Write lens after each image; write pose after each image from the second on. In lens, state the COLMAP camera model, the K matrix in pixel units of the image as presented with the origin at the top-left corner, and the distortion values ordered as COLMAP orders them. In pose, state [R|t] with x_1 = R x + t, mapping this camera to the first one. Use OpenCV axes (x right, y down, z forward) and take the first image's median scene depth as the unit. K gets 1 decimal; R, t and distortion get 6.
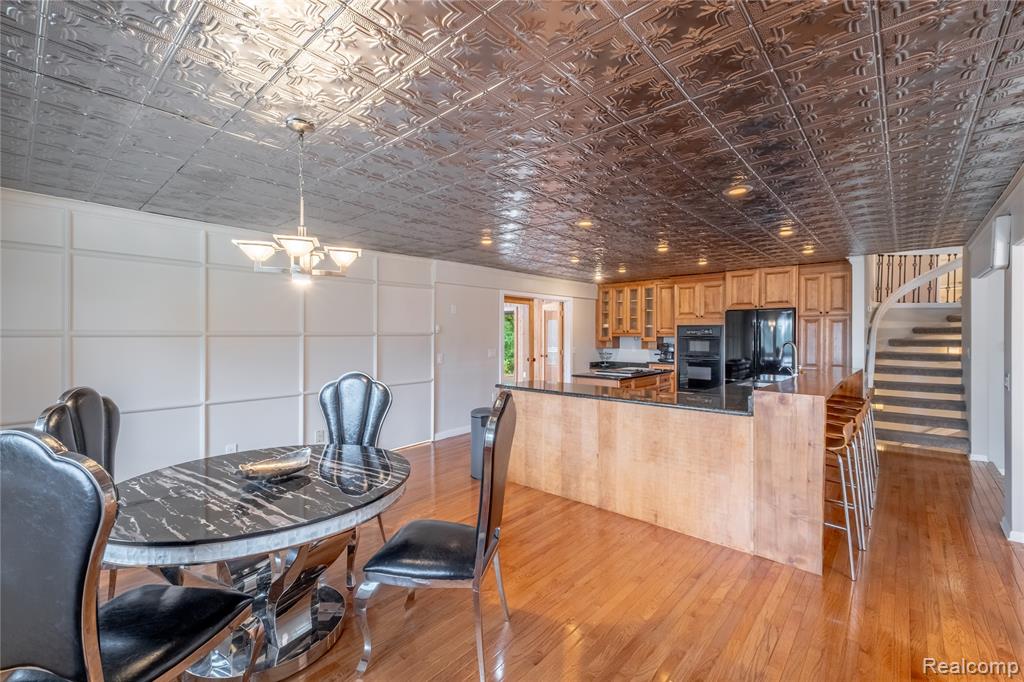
lens RADIAL K [[444.5, 0, 516.2], [0, 444.5, 339.4], [0, 0, 1]] dist [0.015201, -0.002380]
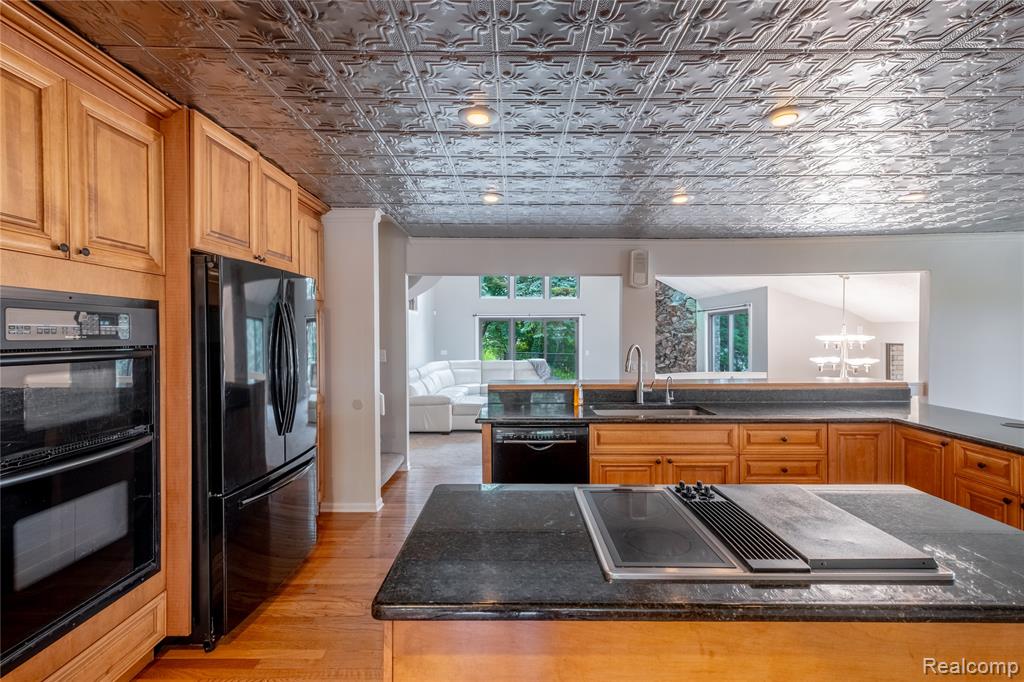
lens RADIAL K [[444.5, 0, 522.7], [0, 444.5, 332.6], [0, 0, 1]] dist [0.015201, -0.002380]
pose [[-0.669391, -0.000918, 0.742910, 0.117195], [0.003697, 0.999983, 0.004567, -0.013123], [-0.742901, 0.005804, -0.669376, 0.956681]]
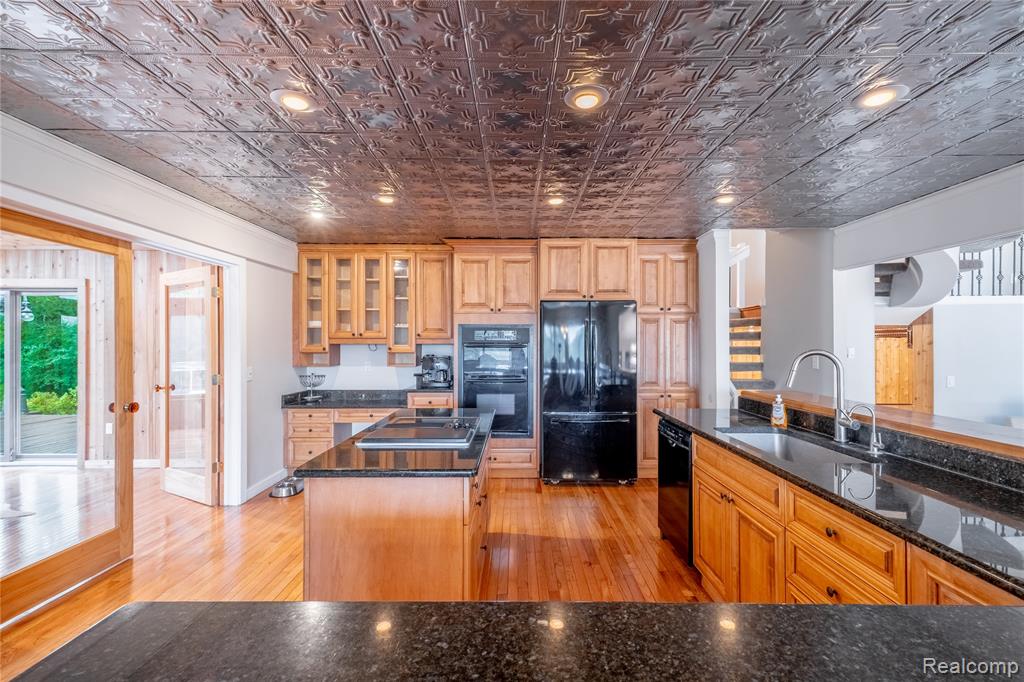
lens RADIAL K [[444.5, 0, 513.2], [0, 444.5, 345.3], [0, 0, 1]] dist [0.015201, -0.002380]
pose [[0.744084, -0.004346, 0.668072, 0.026671], [0.008226, 0.999963, -0.002658, -0.002005], [-0.668036, 0.007473, 0.744092, 0.522580]]
